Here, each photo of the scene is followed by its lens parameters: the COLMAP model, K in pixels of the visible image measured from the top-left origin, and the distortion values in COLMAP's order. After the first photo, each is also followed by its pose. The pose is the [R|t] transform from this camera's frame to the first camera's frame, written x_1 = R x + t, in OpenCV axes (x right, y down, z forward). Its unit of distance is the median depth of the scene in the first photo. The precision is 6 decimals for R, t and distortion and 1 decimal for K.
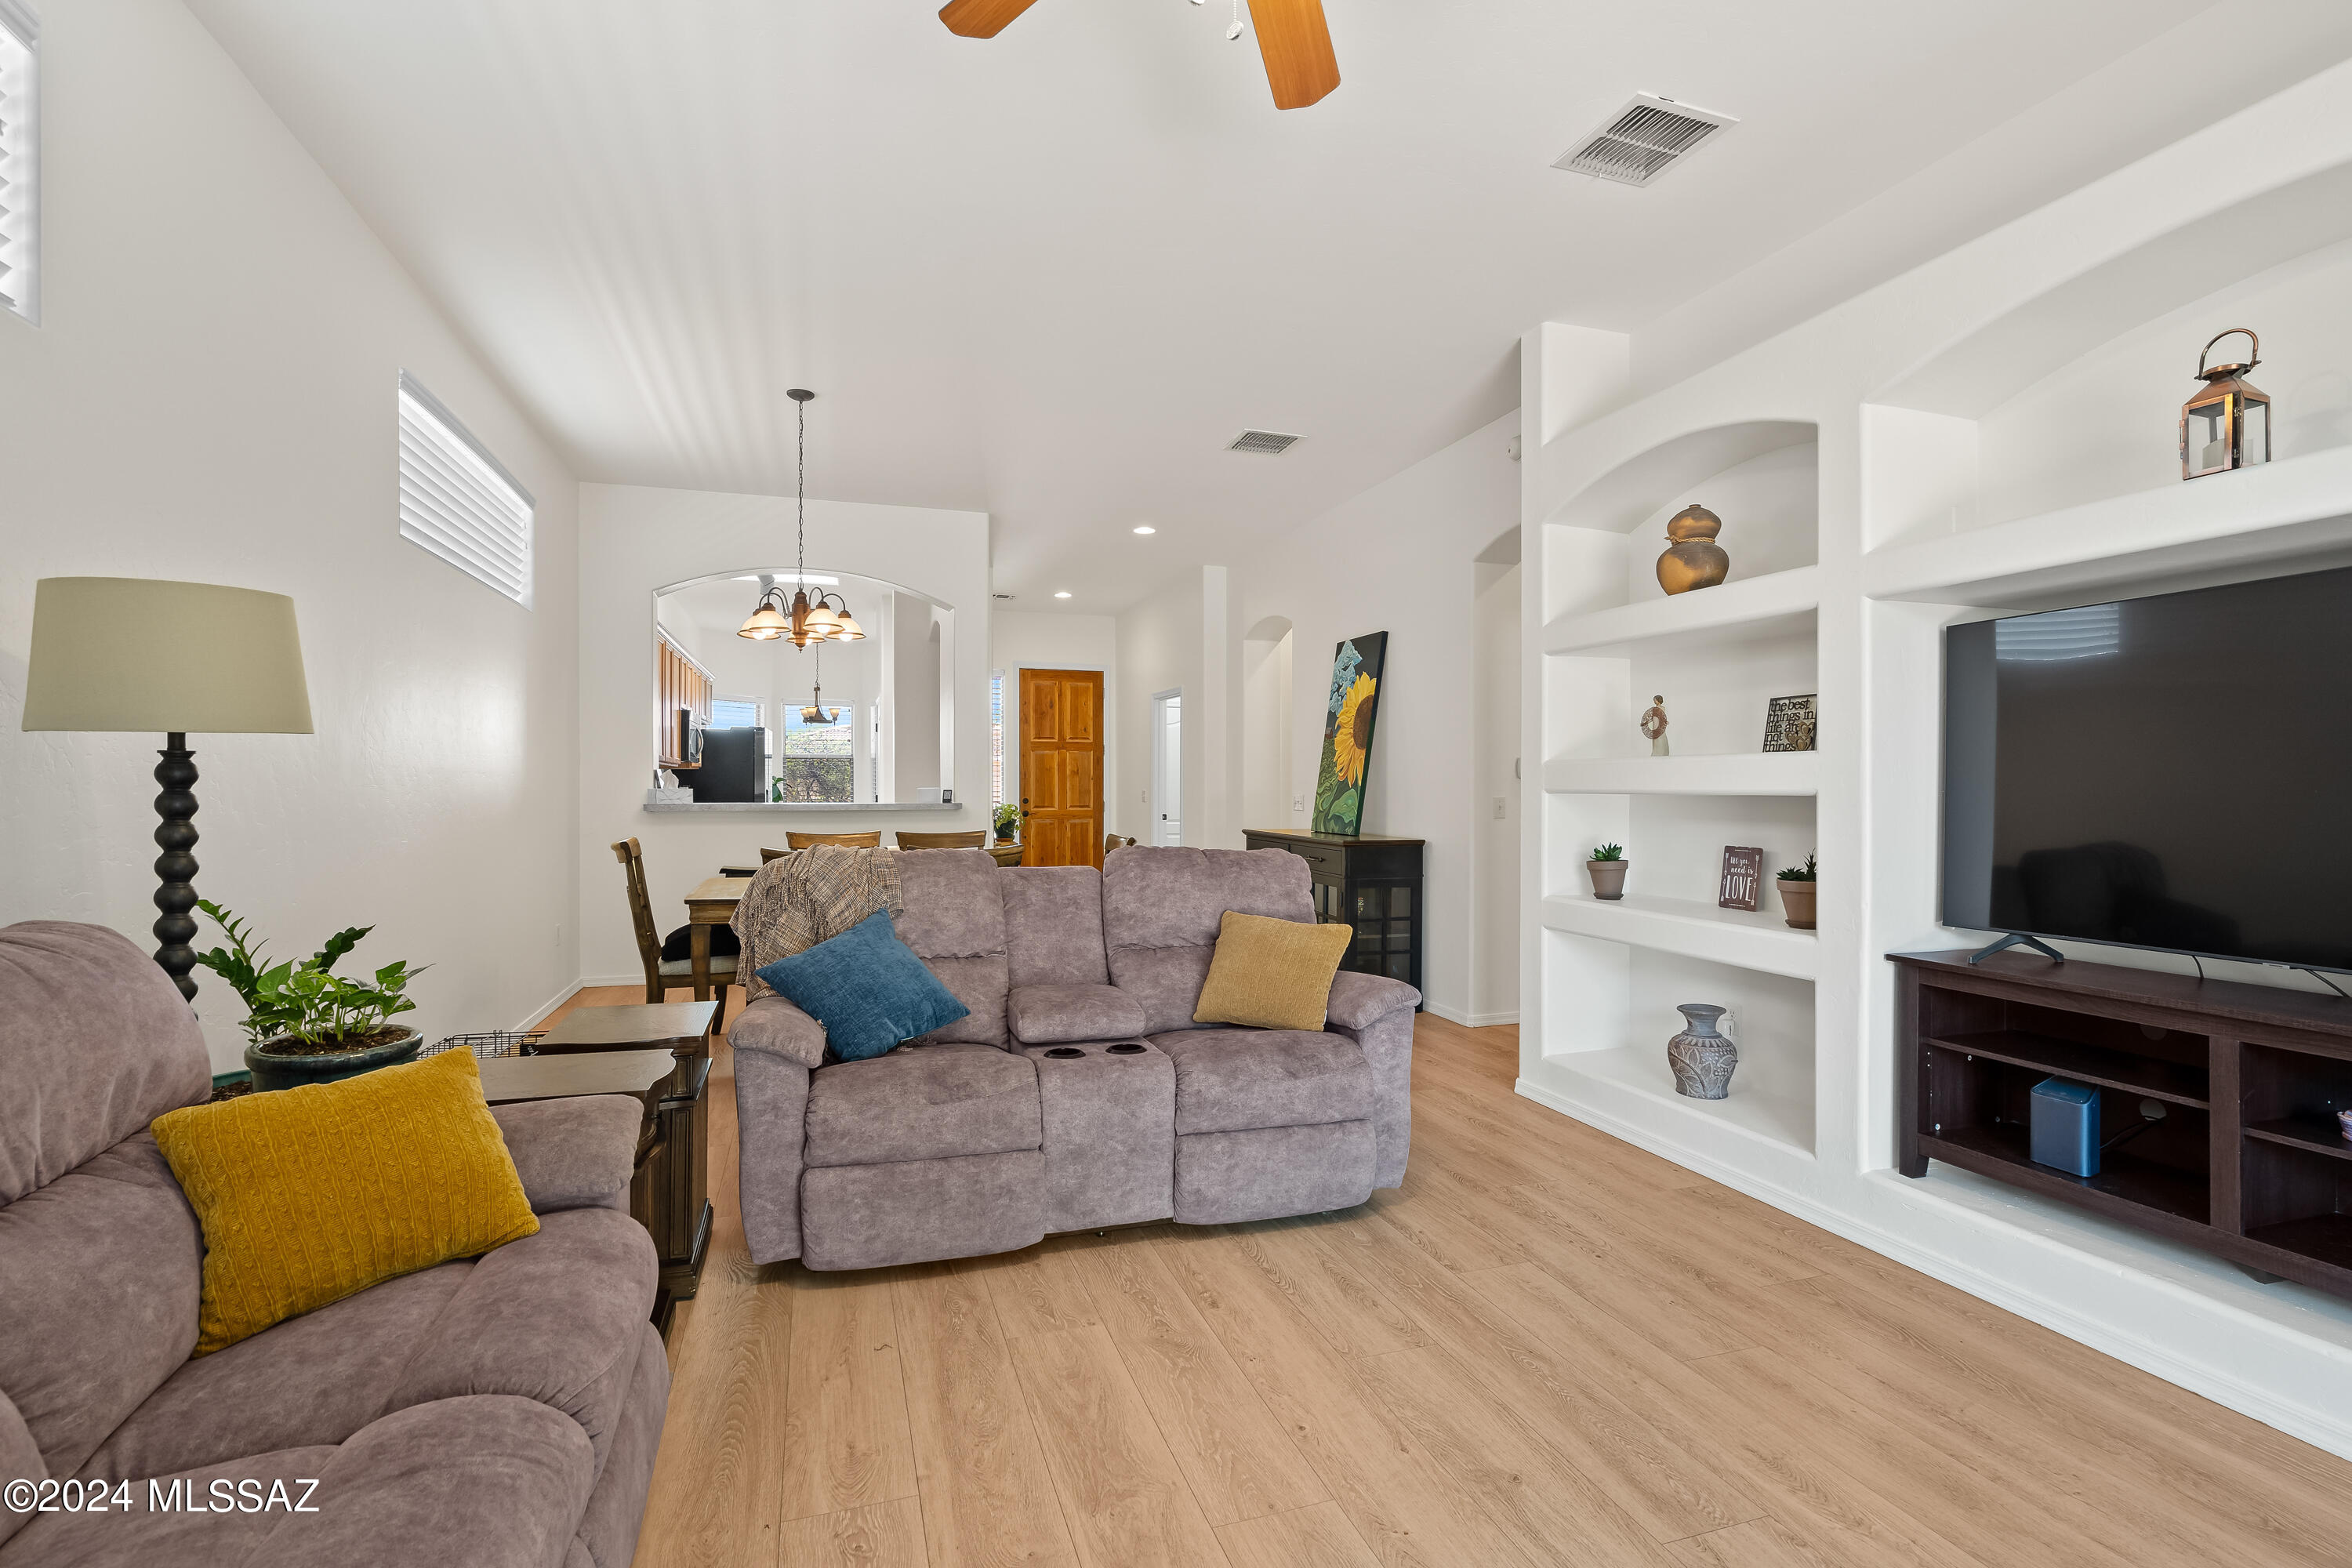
lens RADIAL K [[1096.5, 0, 1176.0], [0, 1096.5, 784.0], [0, 0, 1]] dist [-0.000359, 0.000219]
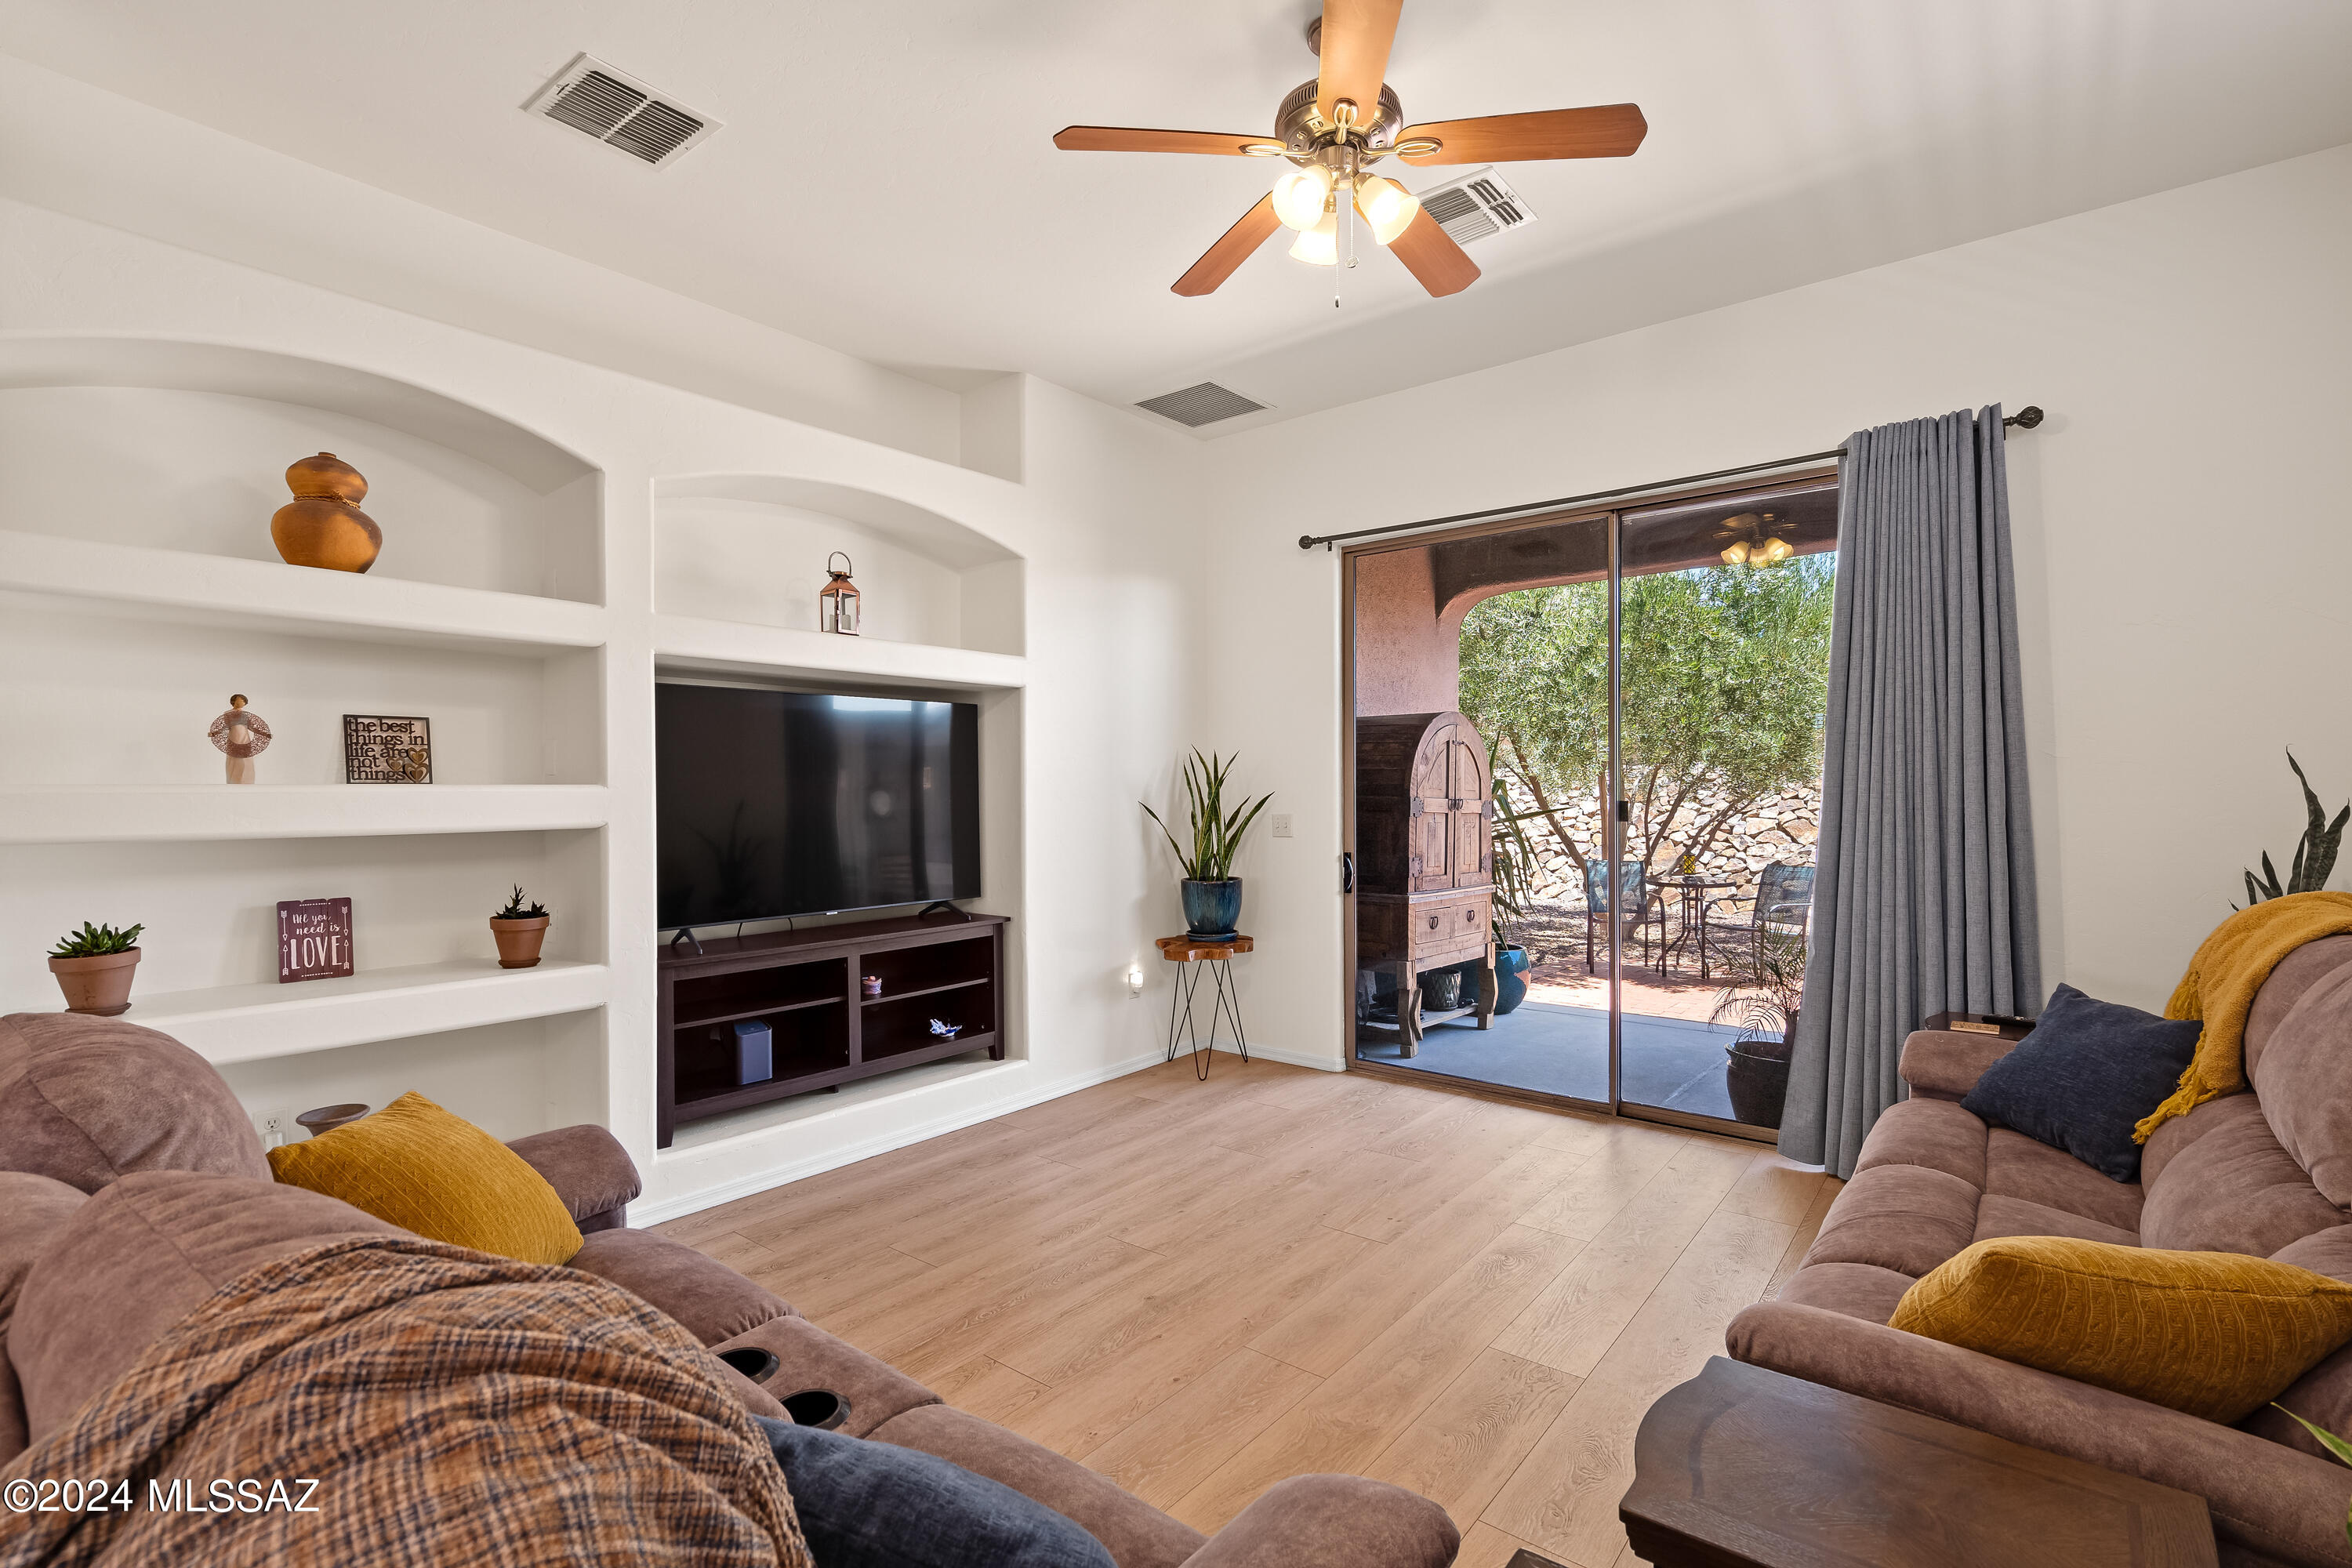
lens RADIAL K [[1096.5, 0, 1176.0], [0, 1096.5, 784.0], [0, 0, 1]] dist [-0.000359, 0.000219]
pose [[-0.549363, 0.004040, 0.835574, -0.691587], [-0.000579, 0.999986, -0.005215, -0.031310], [-0.835583, -0.003348, -0.549353, 1.318983]]
